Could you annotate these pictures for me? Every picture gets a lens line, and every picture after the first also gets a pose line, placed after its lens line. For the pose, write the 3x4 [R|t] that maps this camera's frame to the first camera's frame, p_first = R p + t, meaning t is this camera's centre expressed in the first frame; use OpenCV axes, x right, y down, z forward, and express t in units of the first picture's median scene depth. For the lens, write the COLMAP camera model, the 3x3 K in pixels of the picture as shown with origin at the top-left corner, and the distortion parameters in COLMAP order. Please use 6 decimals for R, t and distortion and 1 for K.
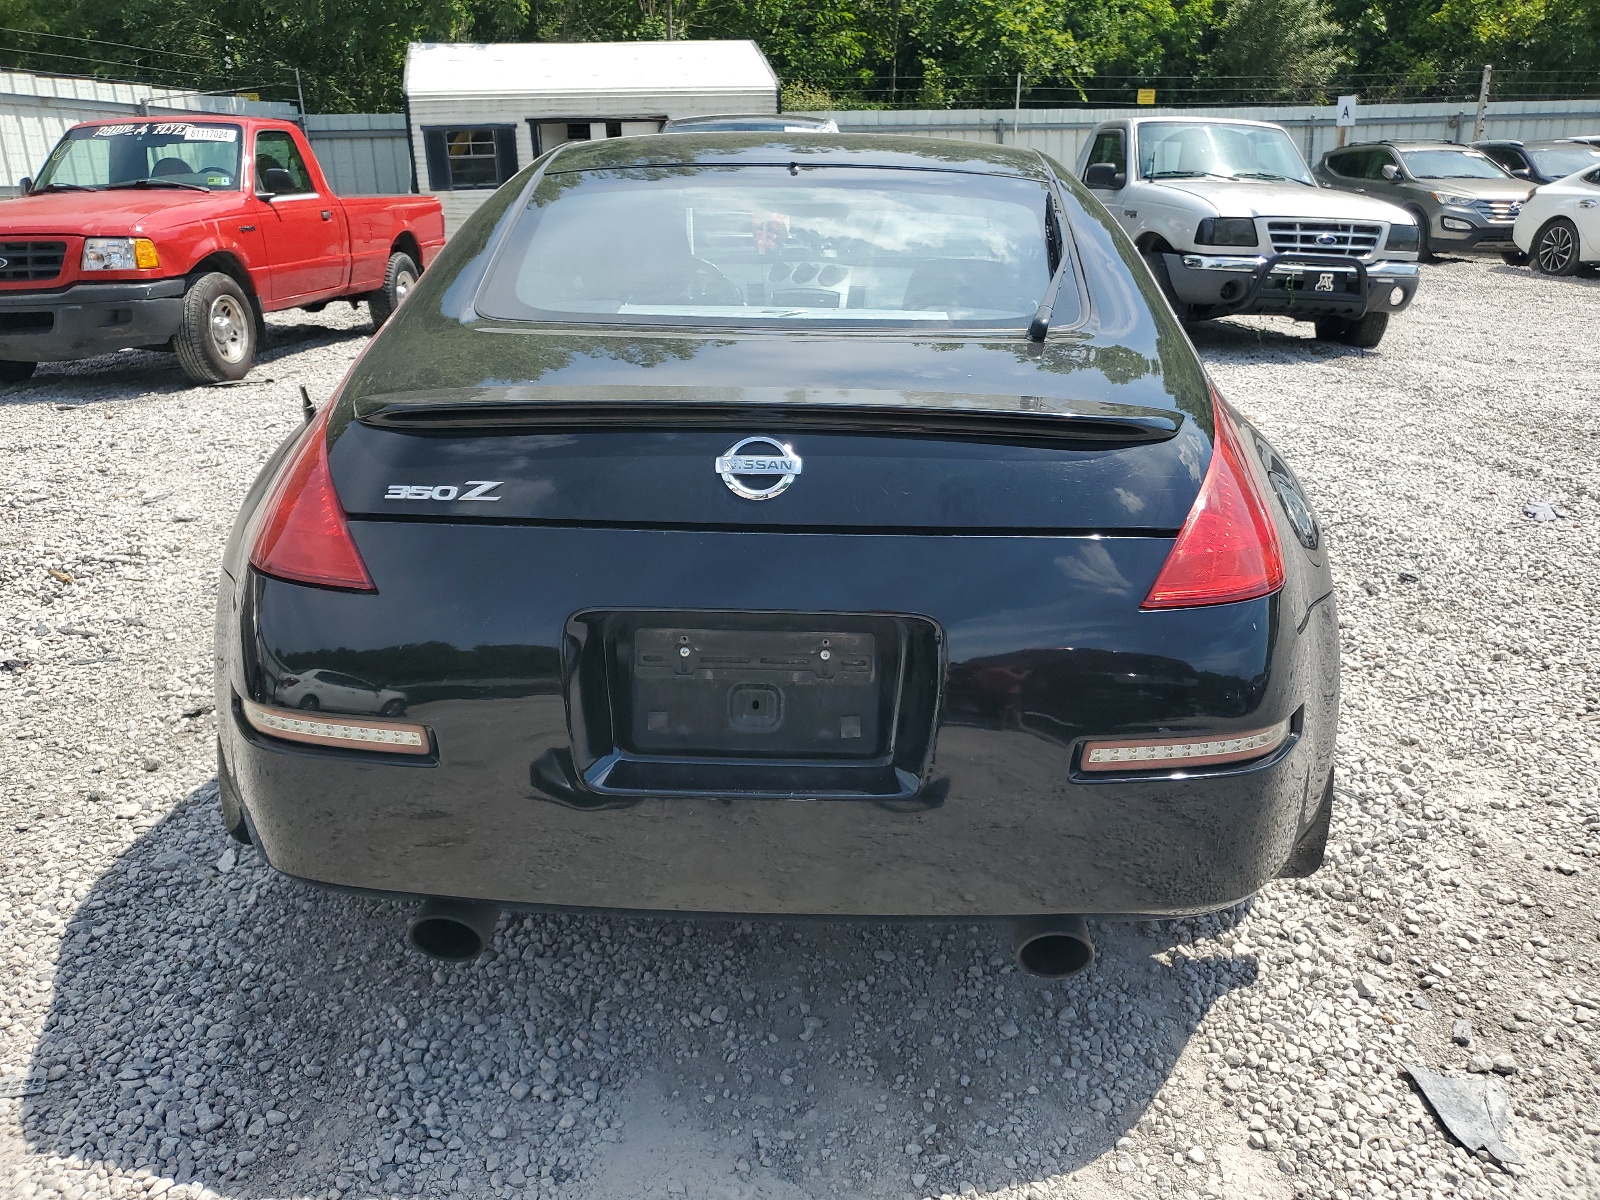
lens RADIAL K [[1264.9, 0, 820.2], [0, 1264.9, 603.1], [0, 0, 1]] dist [-0.004420, 0.053883]
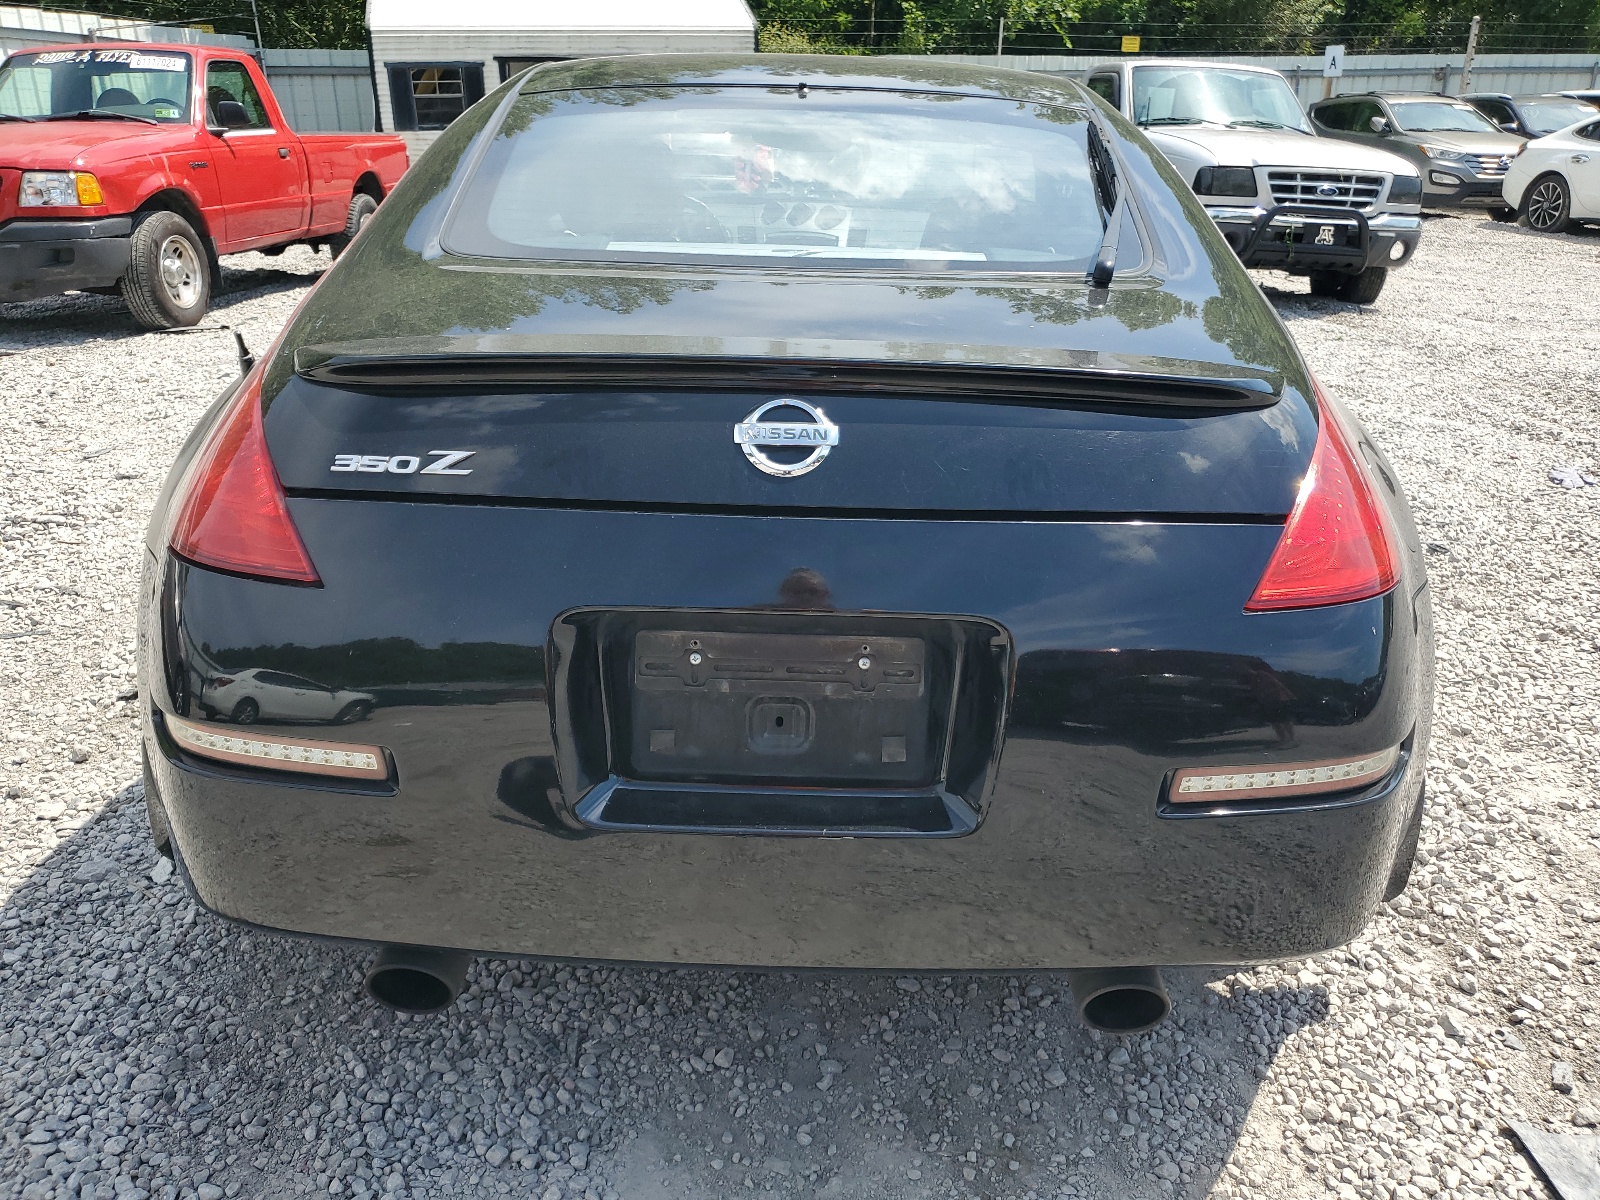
lens RADIAL K [[1264.9, 0, 820.2], [0, 1264.9, 603.1], [0, 0, 1]] dist [-0.004420, 0.053883]
pose [[0.999735, 0.004624, 0.022564, -0.026881], [-0.005436, 0.999336, 0.036039, -0.017366], [-0.022383, -0.036152, 0.999096, 0.102871]]
